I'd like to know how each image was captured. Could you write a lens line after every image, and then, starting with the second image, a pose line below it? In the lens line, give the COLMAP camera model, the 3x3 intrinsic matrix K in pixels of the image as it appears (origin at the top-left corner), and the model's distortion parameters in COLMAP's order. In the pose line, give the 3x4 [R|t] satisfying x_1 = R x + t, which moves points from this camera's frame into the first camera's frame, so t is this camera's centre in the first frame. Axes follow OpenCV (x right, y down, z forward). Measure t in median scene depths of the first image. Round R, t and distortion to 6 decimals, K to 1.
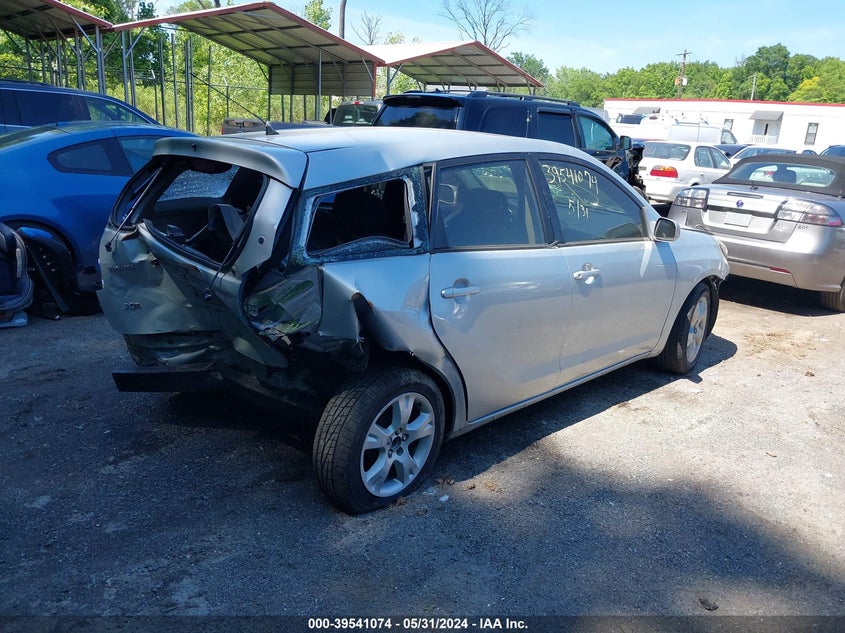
lens RADIAL K [[722.7, 0, 422.5], [0, 722.7, 316.5], [0, 0, 1]] dist [0.000706, -0.003647]
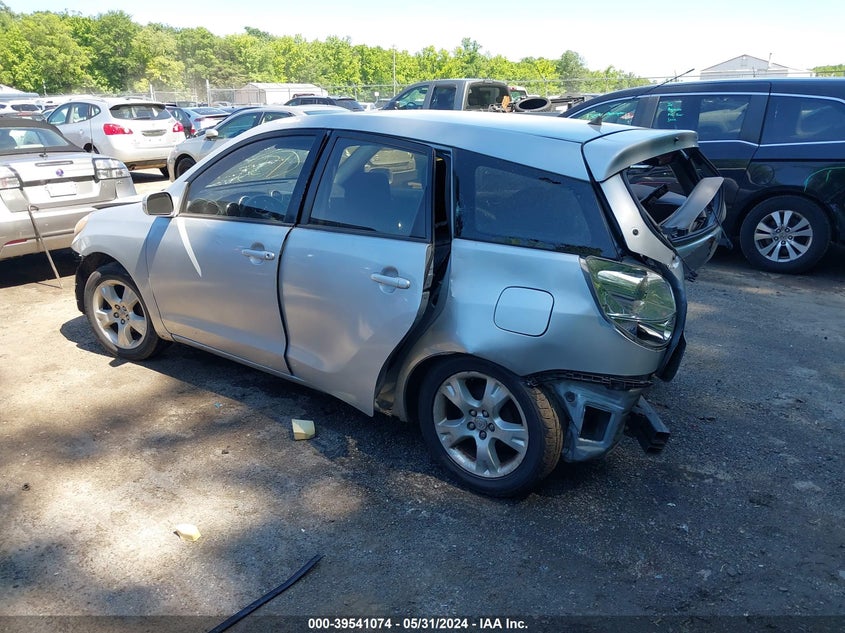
lens RADIAL K [[675.3, 0, 422.5], [0, 675.3, 316.5], [0, 0, 1]] dist [0.005127, 0.001468]
pose [[-0.230327, -0.349299, 0.908262, -0.708510], [0.242192, 0.883410, 0.401159, -0.295777], [-0.942493, 0.312372, -0.118876, 0.911407]]
